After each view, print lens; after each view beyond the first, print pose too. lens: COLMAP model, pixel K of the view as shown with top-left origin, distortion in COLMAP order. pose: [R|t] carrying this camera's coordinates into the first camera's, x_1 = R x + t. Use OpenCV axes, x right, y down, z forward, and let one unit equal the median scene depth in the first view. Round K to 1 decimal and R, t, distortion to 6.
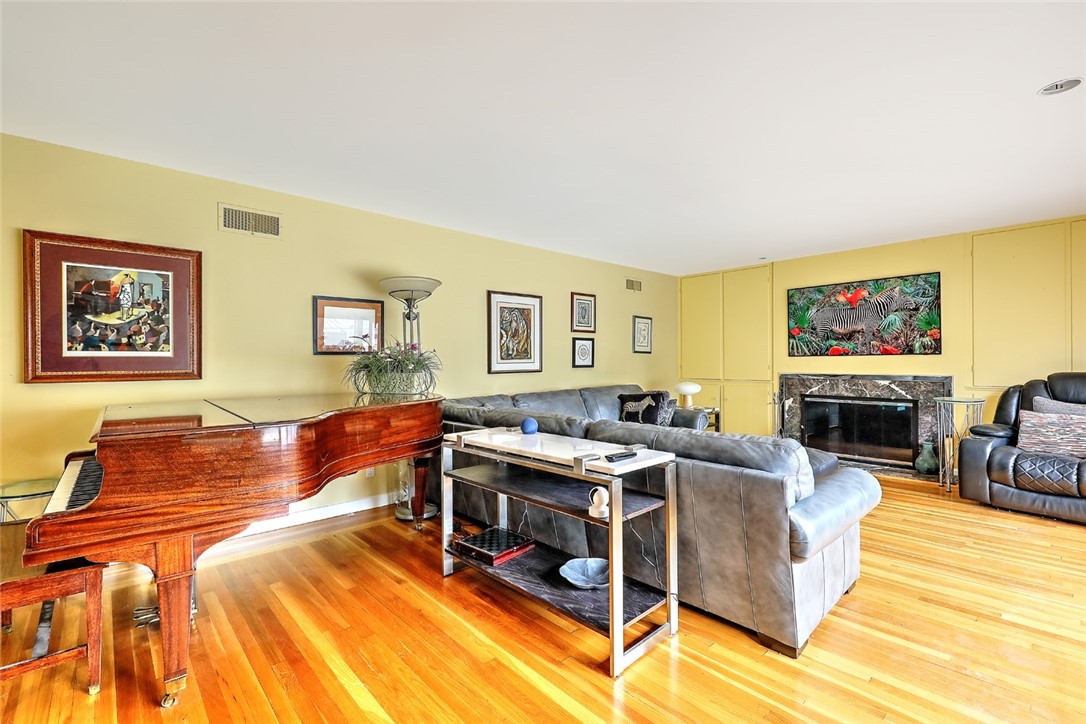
lens RADIAL K [[472.8, 0, 543.0], [0, 472.8, 362.0], [0, 0, 1]] dist [0.000996, 0.000007]
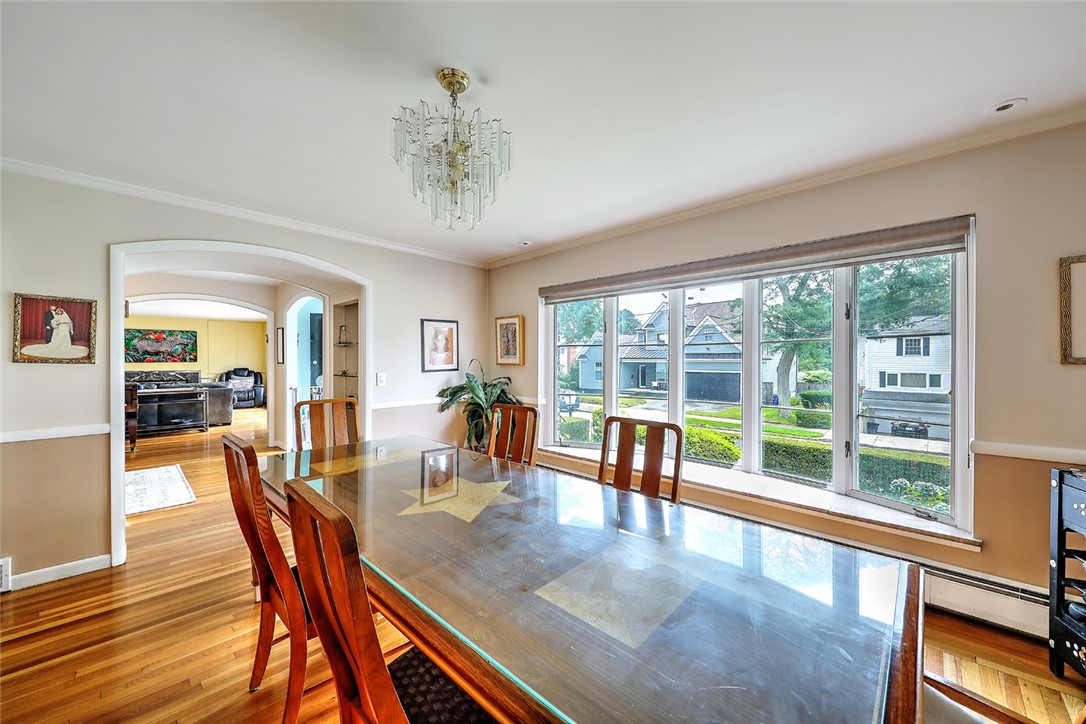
lens RADIAL K [[408.9, 0, 543.0], [0, 408.9, 362.0], [0, 0, 1]] dist [-0.002003, -0.000360]
pose [[-0.070724, 0.001156, 0.997495, -1.547297], [0.003285, 0.999994, -0.000926, -0.007612], [-0.997491, 0.003211, -0.070727, -0.767138]]
